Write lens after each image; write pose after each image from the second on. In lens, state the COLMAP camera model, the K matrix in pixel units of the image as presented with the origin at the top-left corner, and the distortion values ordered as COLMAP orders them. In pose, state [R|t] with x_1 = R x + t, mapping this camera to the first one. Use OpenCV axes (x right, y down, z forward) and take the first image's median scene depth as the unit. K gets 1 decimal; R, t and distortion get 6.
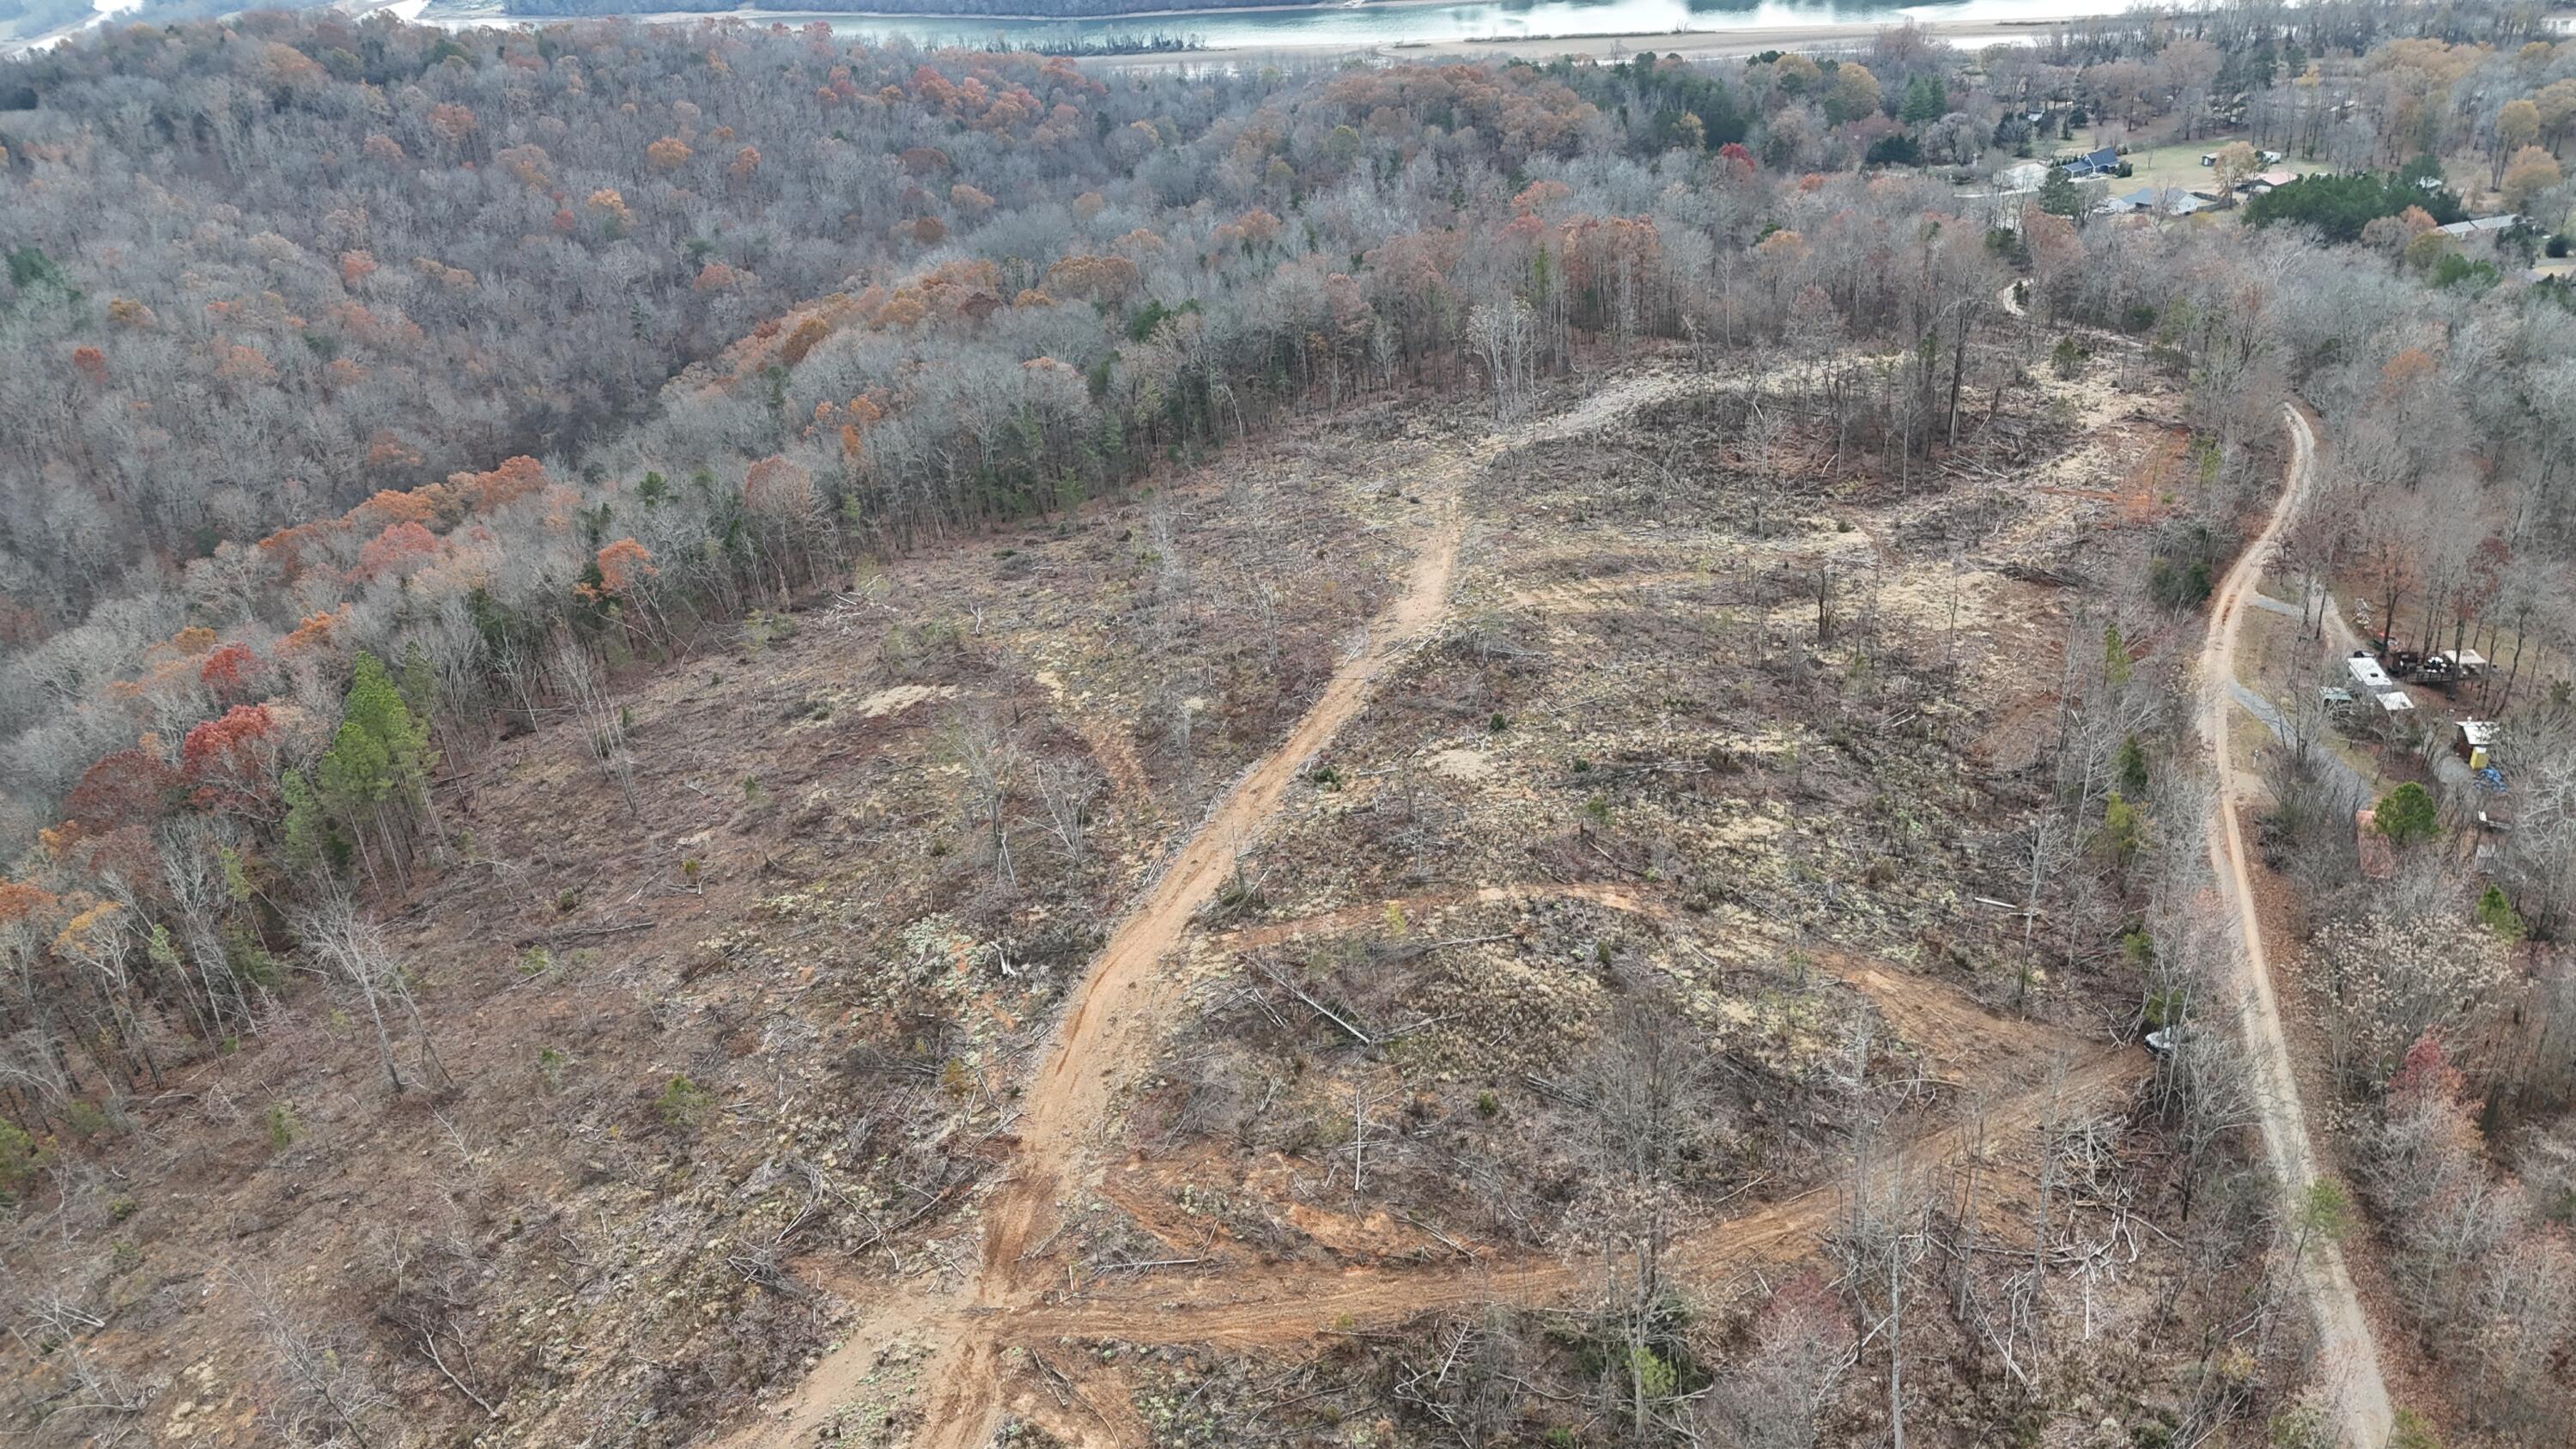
lens RADIAL K [[1874.3, 0, 1282.5], [0, 1874.3, 716.3], [0, 0, 1]] dist [0.086150, -0.084429]
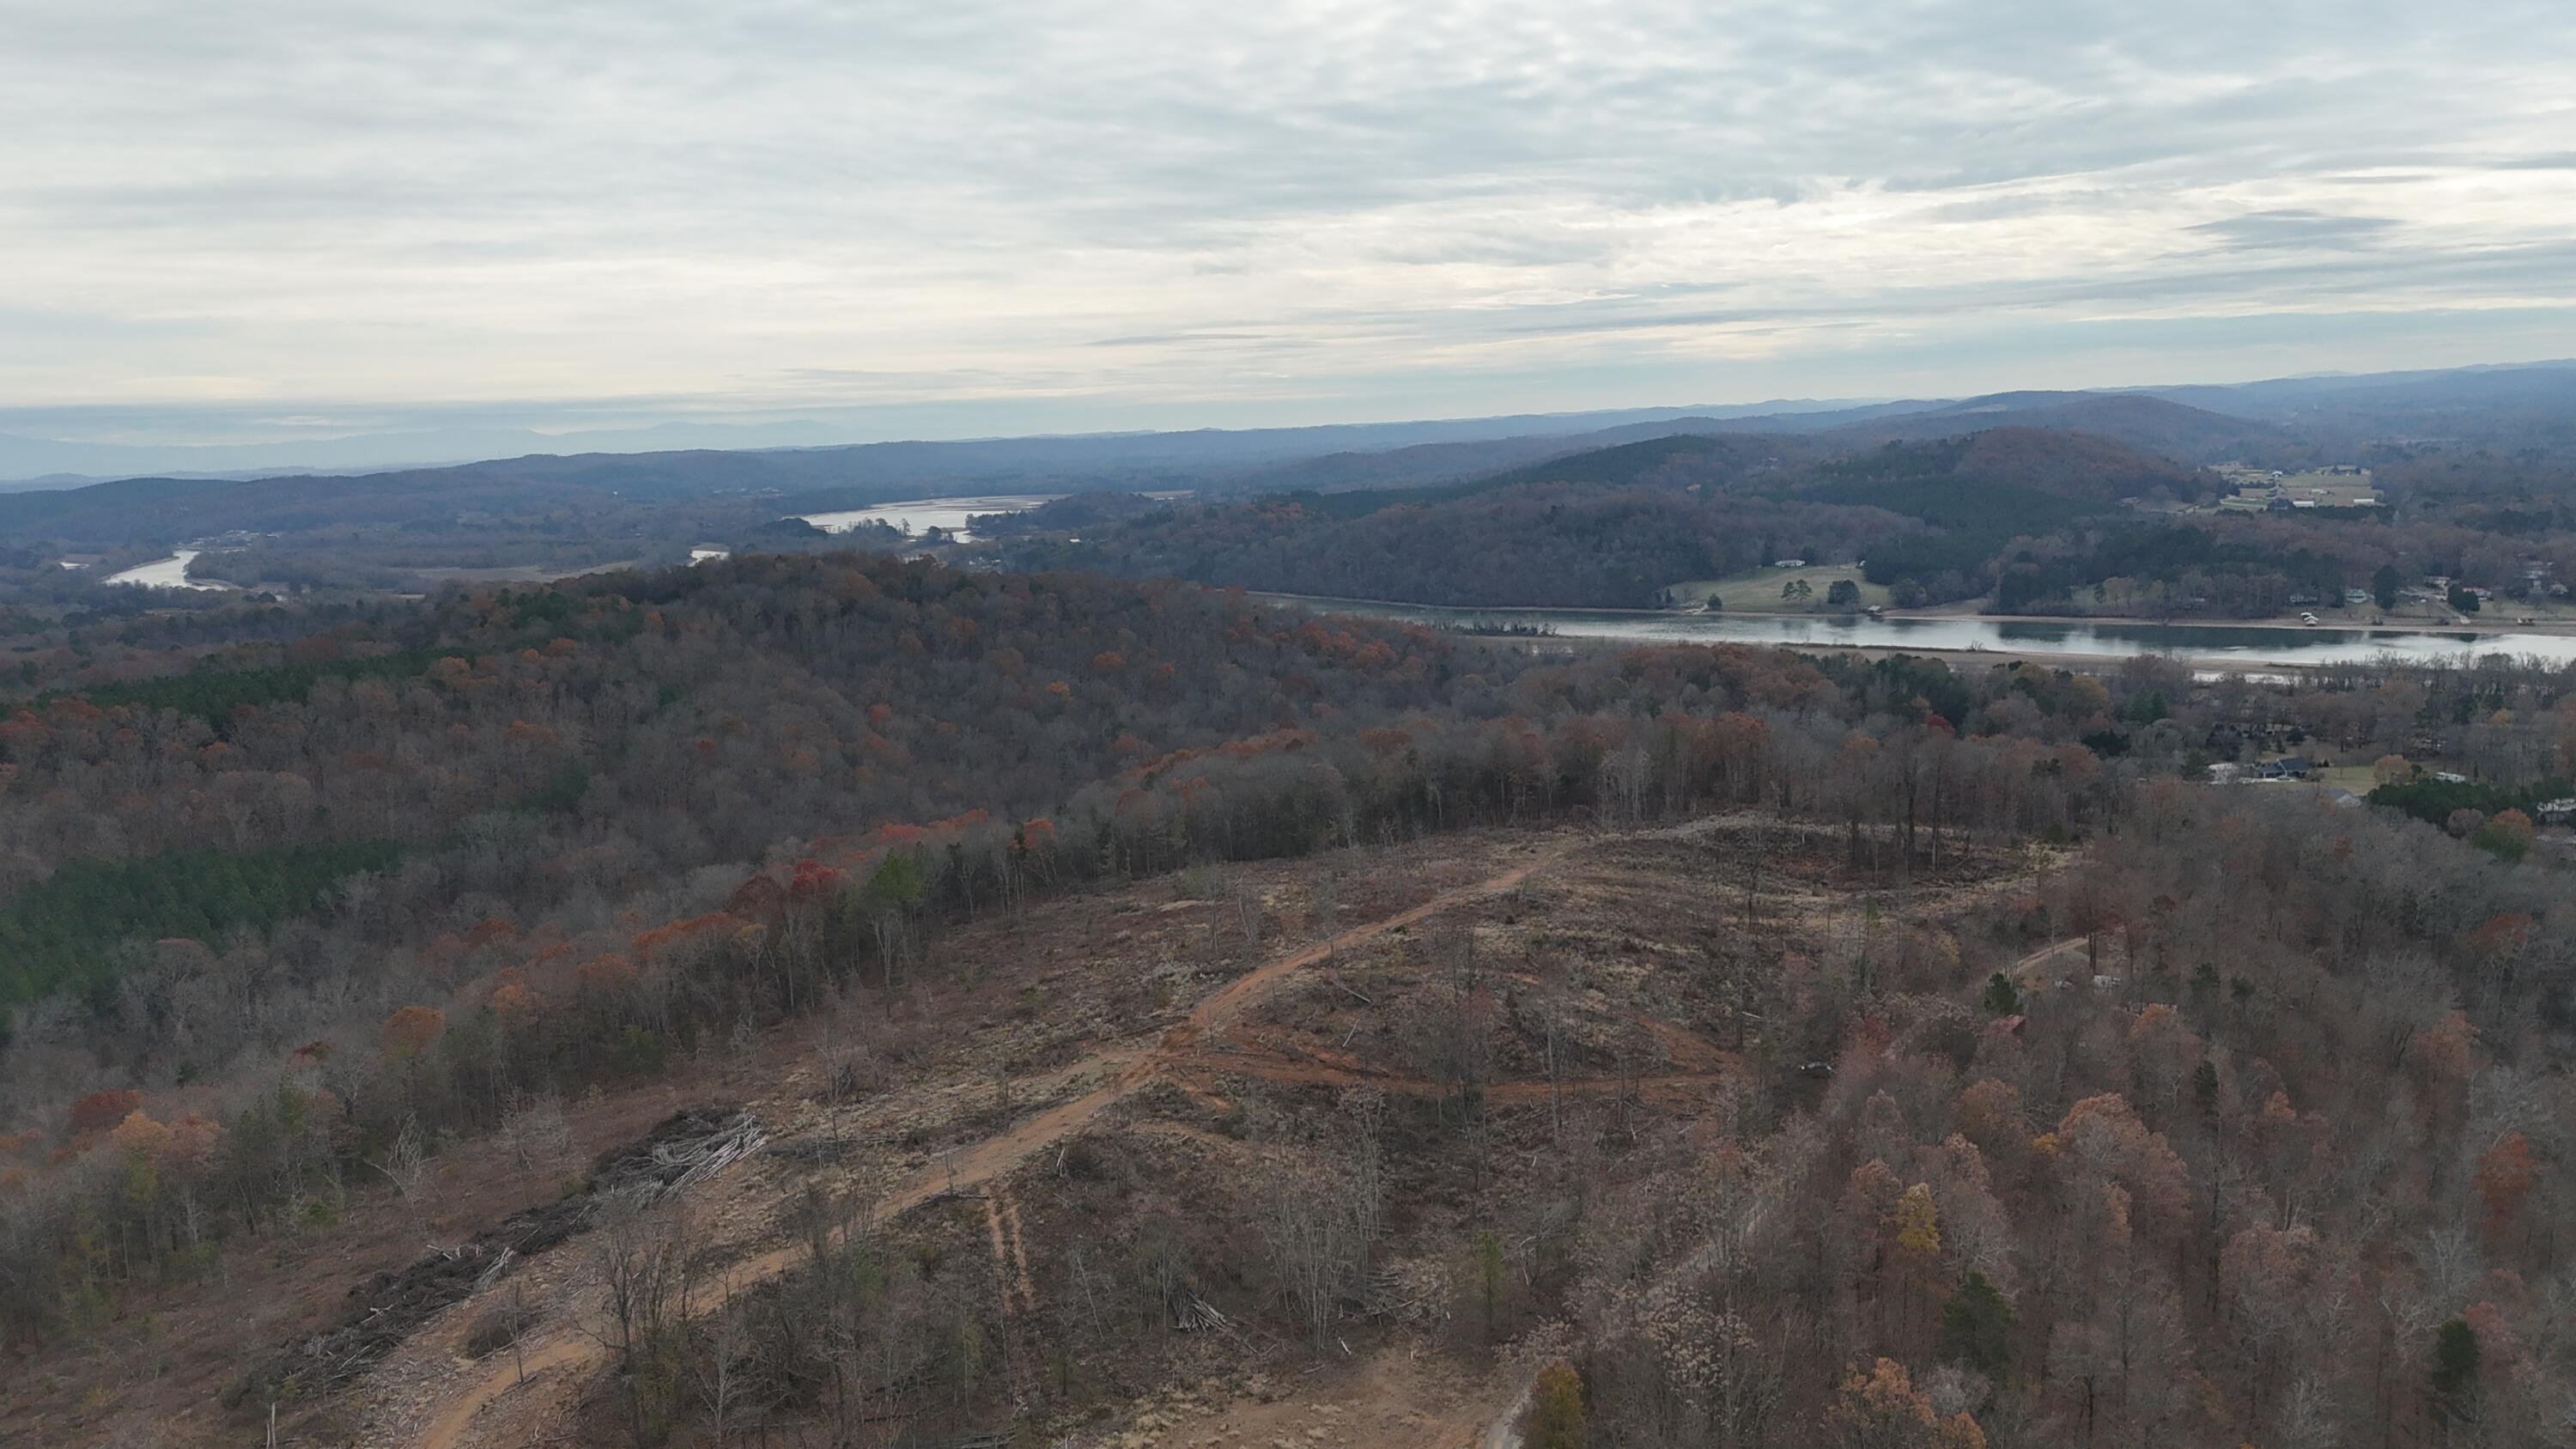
lens RADIAL K [[1874.3, 0, 1281.7], [0, 1874.3, 729.4], [0, 0, 1]] dist [0.086150, -0.084429]
pose [[0.974708, 0.085754, -0.206373, 0.189492], [-0.142670, 0.949555, -0.279270, 0.261930], [0.172014, 0.301650, 0.937773, -0.526555]]
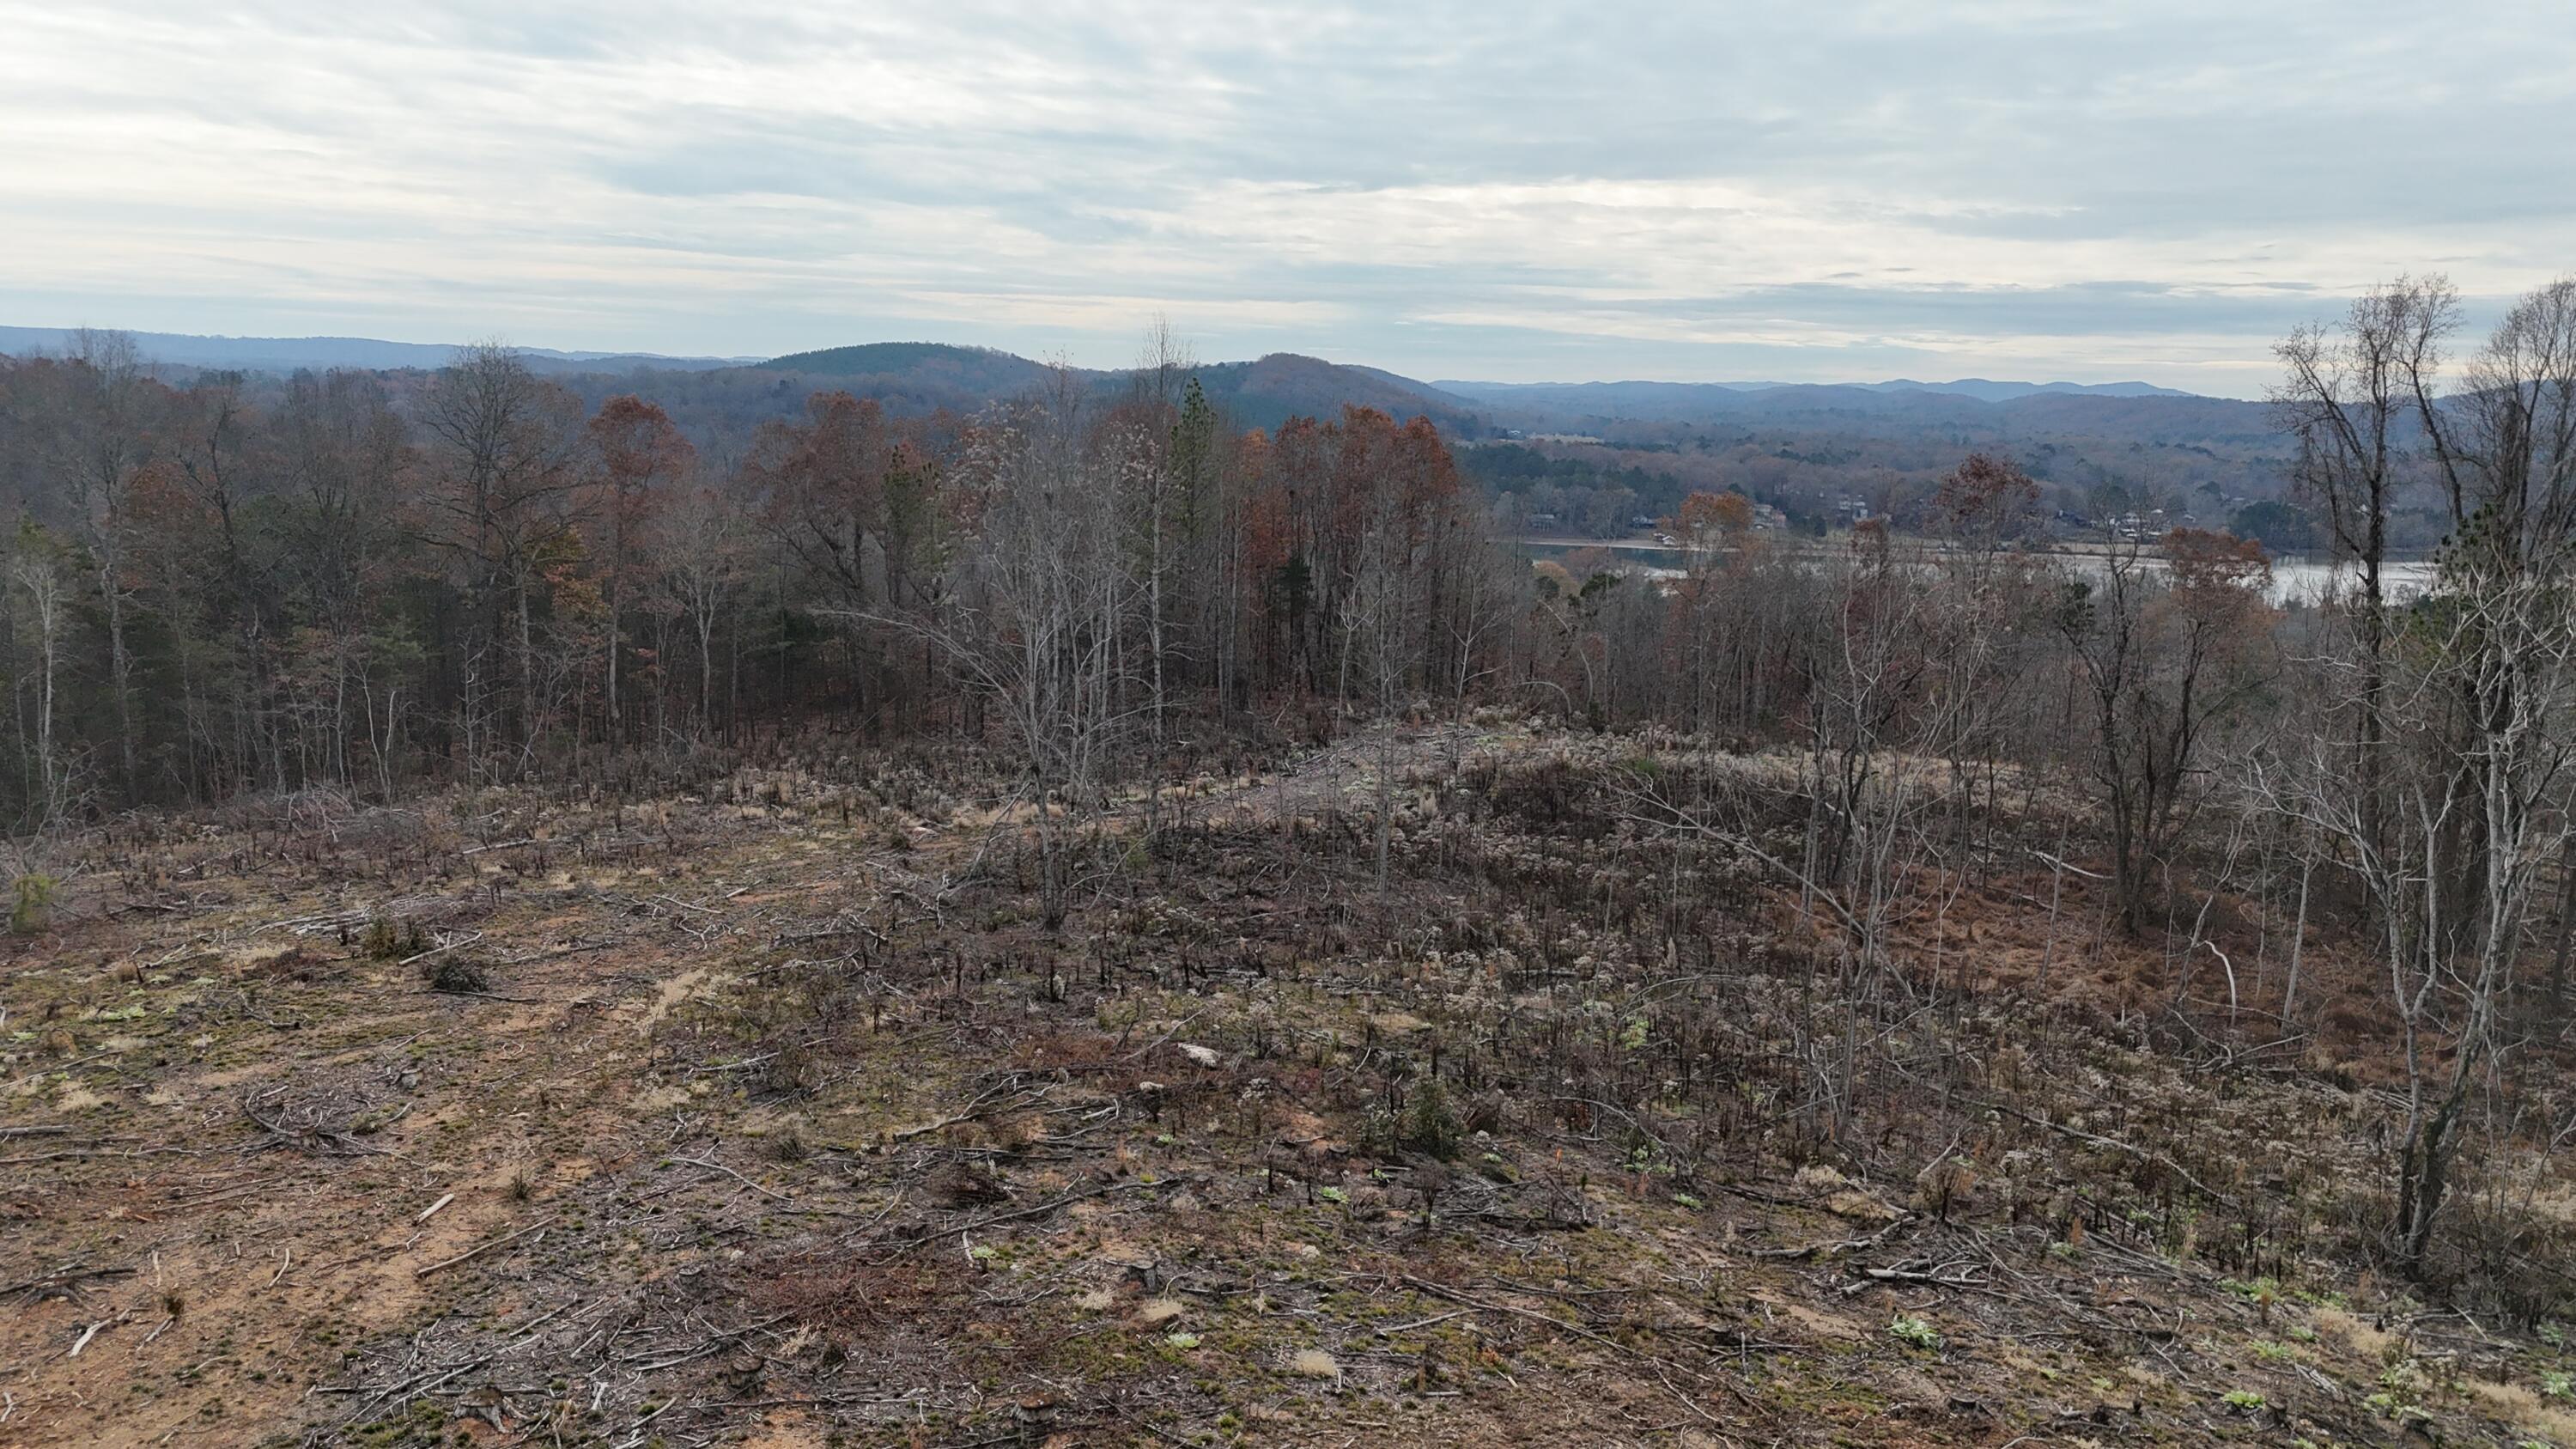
lens RADIAL K [[1874.3, 0, 1281.6], [0, 1874.3, 724.9], [0, 0, 1]] dist [0.086150, -0.084429]
pose [[0.977663, 0.088703, 0.190544, 0.116770], [-0.028297, 0.953876, -0.298864, -0.093384], [-0.208266, 0.286796, 0.935079, 0.872163]]
